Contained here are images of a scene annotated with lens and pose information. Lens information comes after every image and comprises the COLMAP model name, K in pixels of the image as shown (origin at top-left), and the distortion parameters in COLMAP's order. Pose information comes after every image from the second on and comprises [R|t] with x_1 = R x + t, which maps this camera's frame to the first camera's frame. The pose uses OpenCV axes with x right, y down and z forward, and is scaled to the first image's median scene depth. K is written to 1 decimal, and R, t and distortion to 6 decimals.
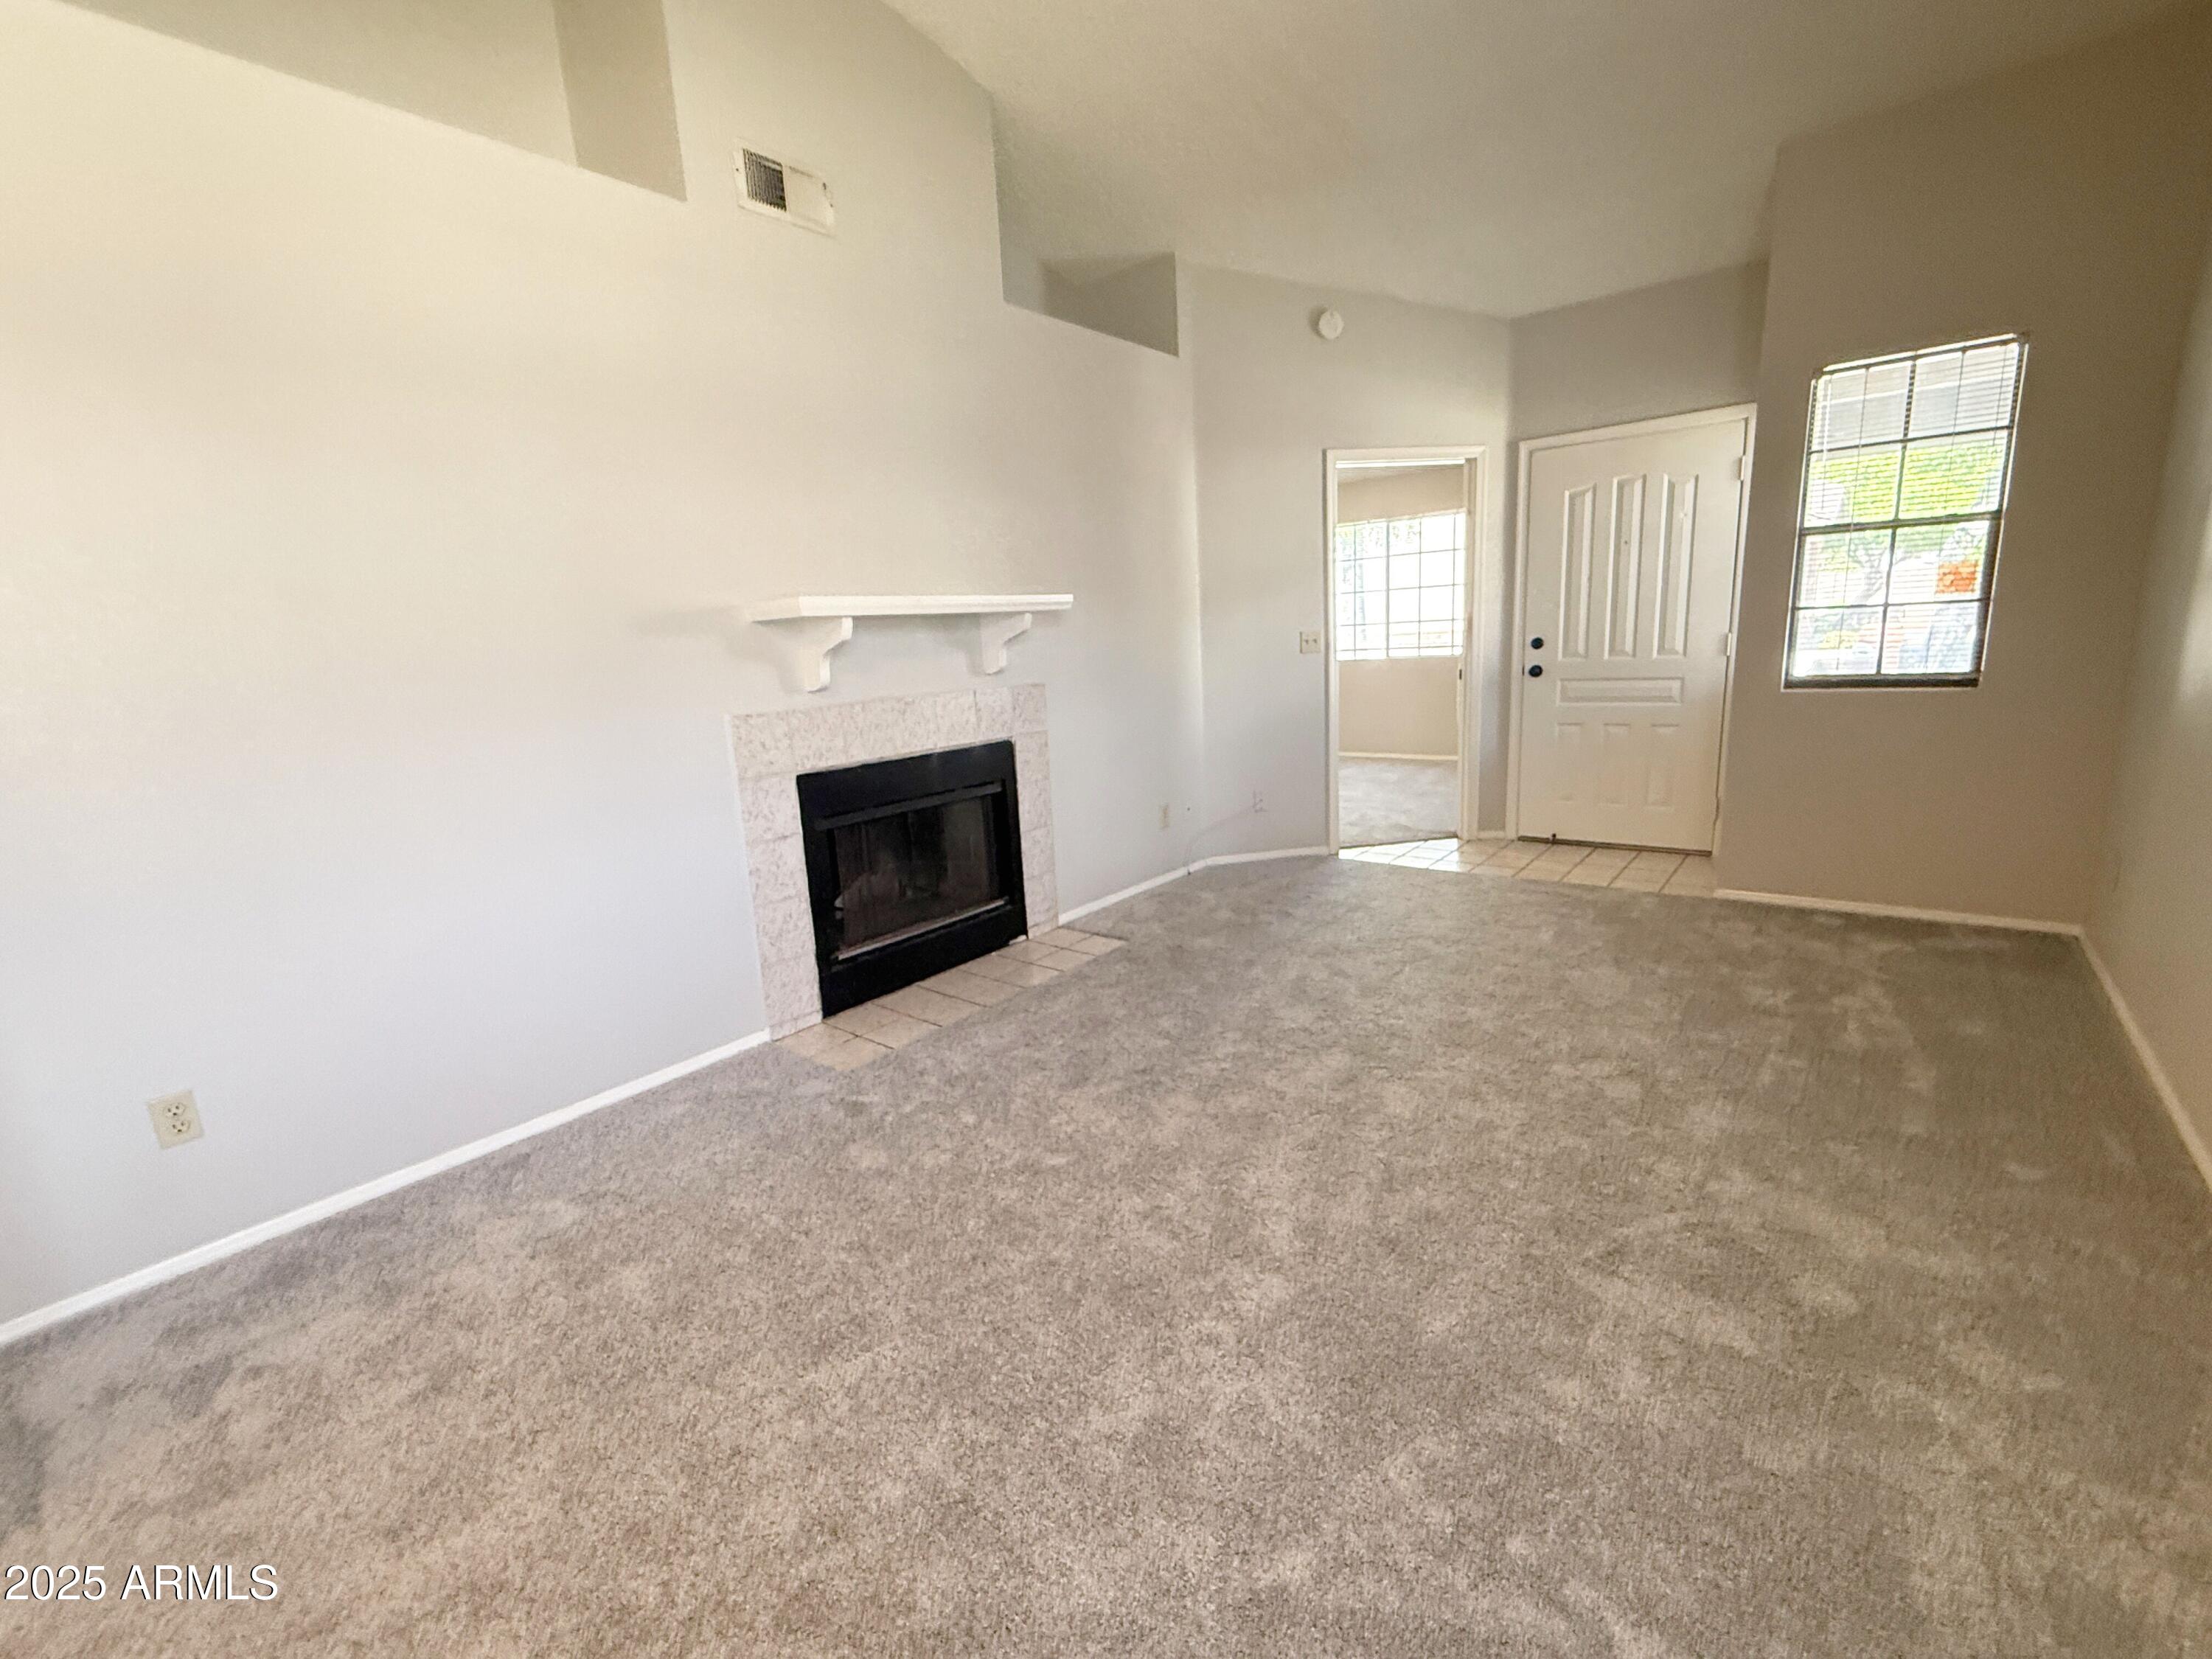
lens RADIAL K [[961.2, 0, 1113.1], [0, 961.2, 819.1], [0, 0, 1]] dist [-0.002050, -0.000224]
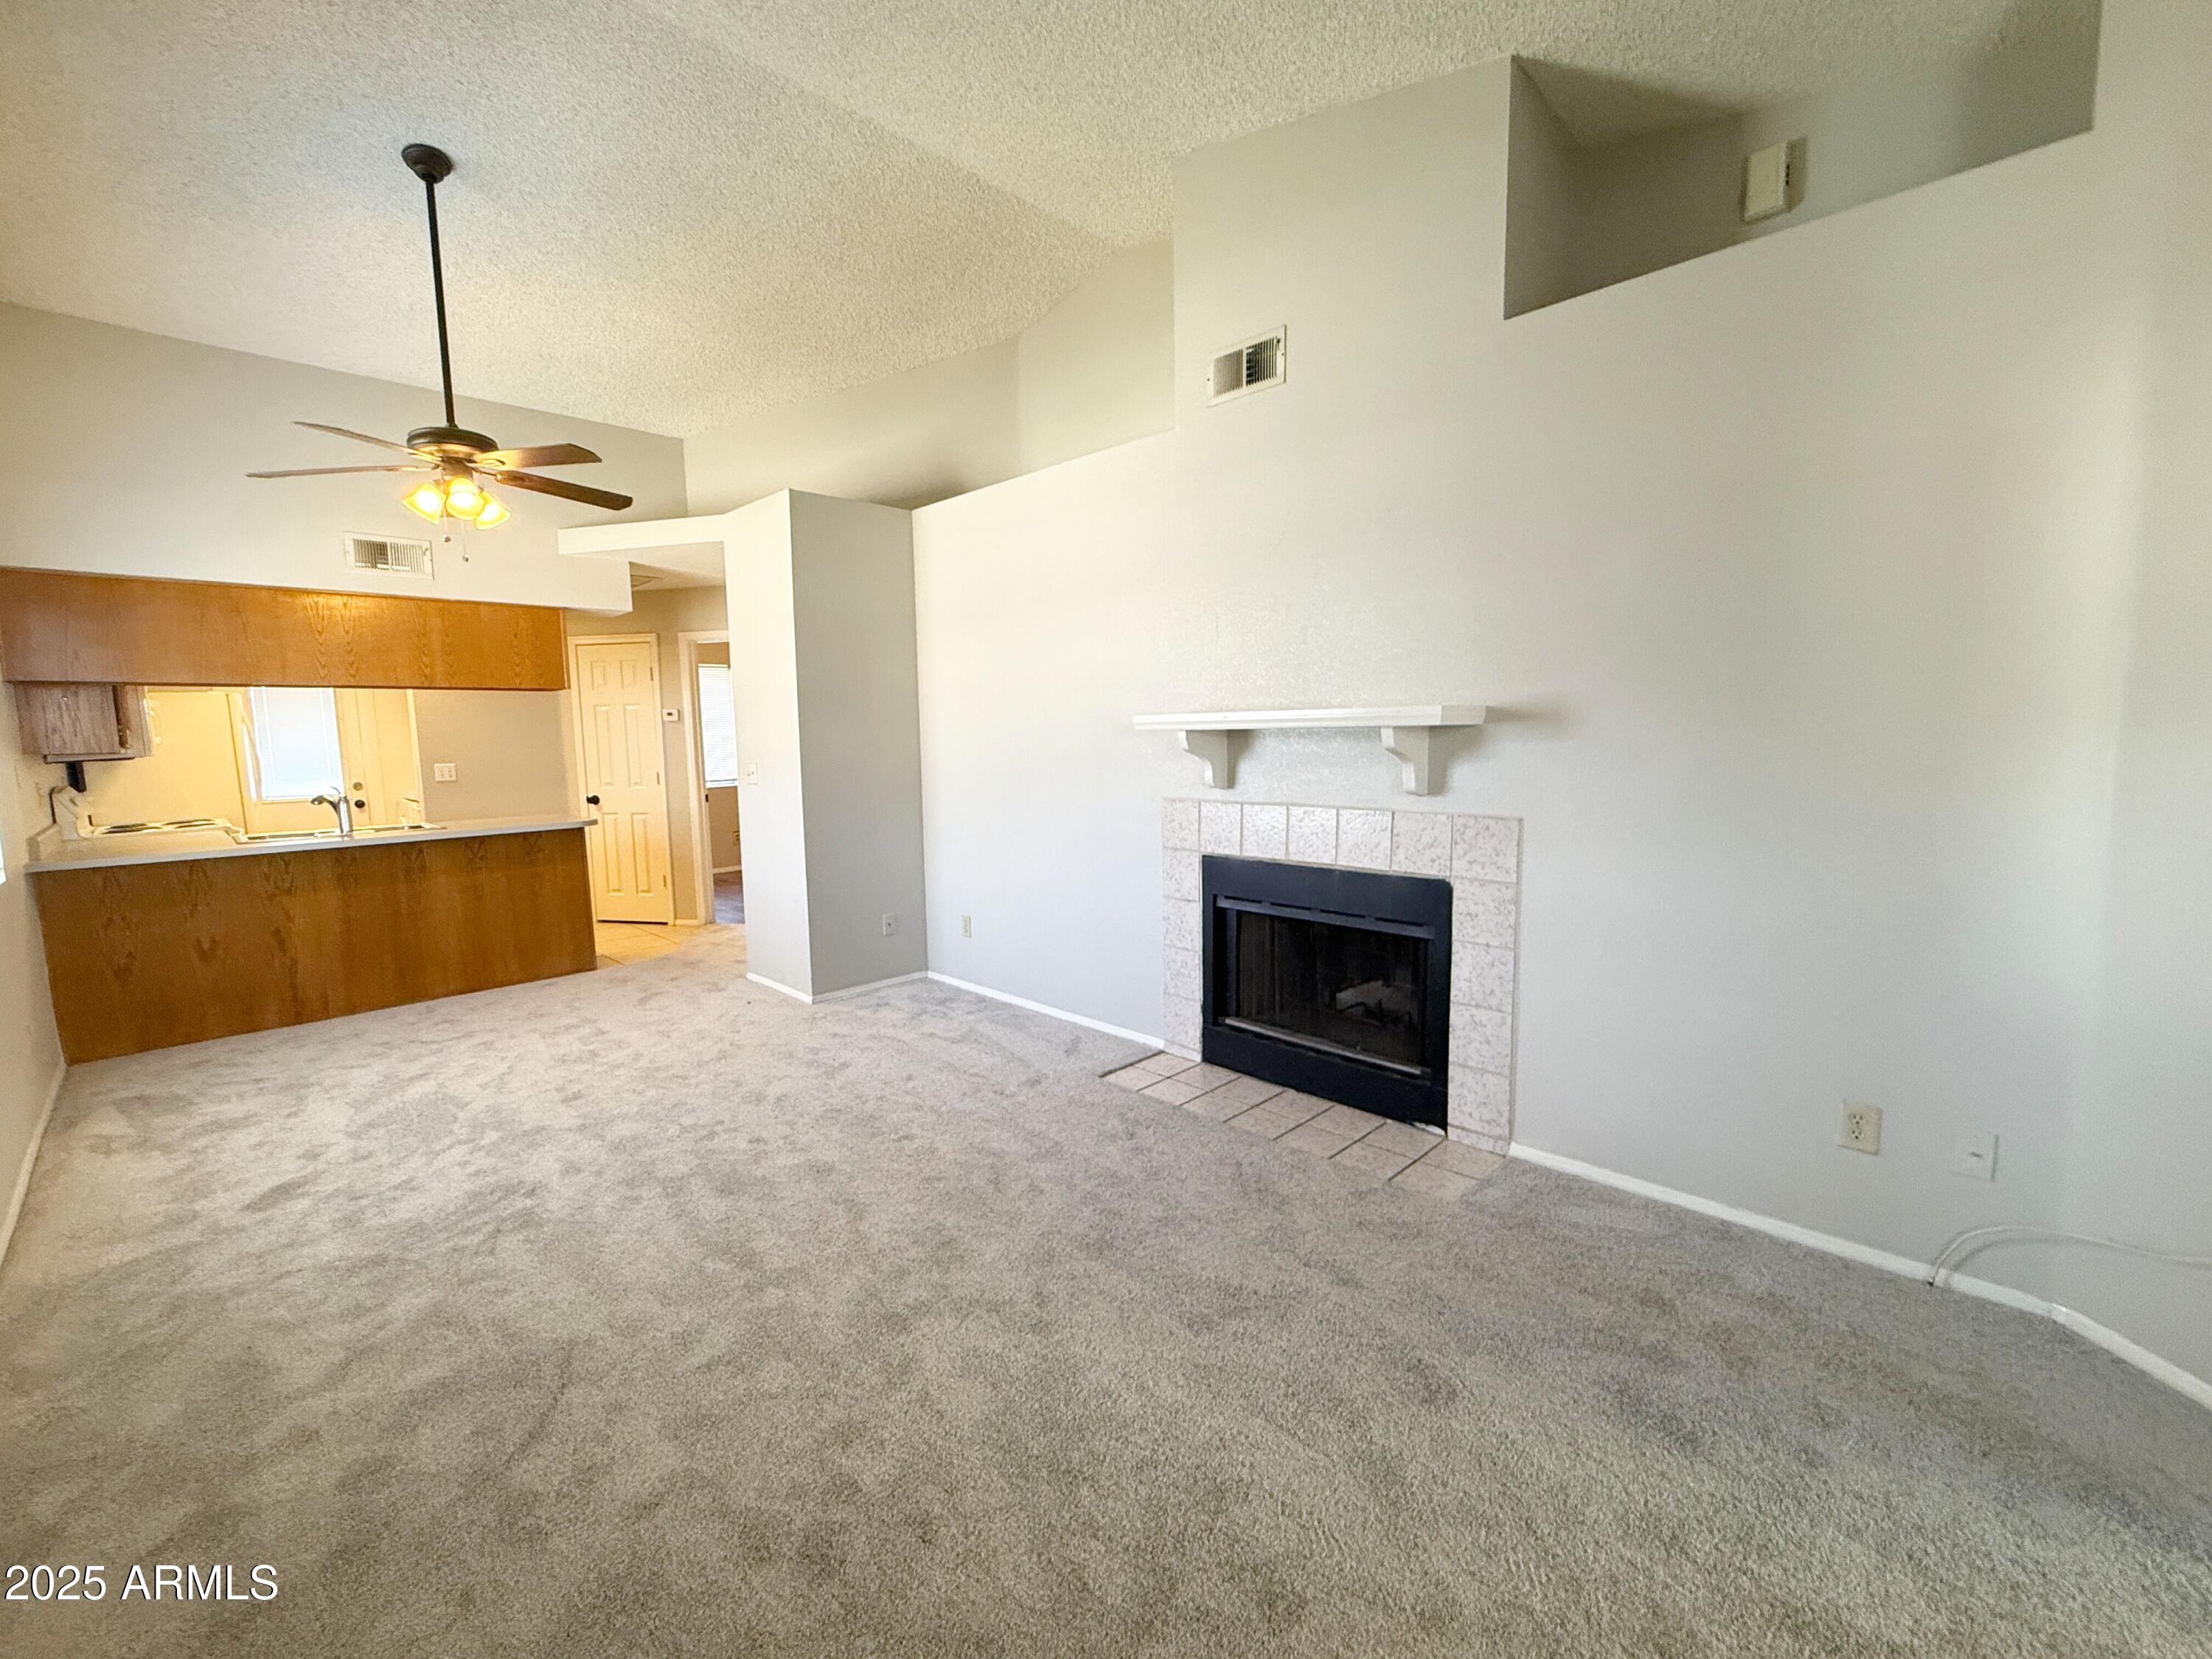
lens RADIAL K [[884.6, 0, 1109.2], [0, 884.6, 830.1], [0, 0, 1]] dist [-0.001943, -0.000101]
pose [[-0.085299, 0.151099, -0.984832, 0.663626], [-0.179252, 0.969979, 0.164345, -0.203736], [0.980098, 0.190551, -0.055654, 0.804740]]
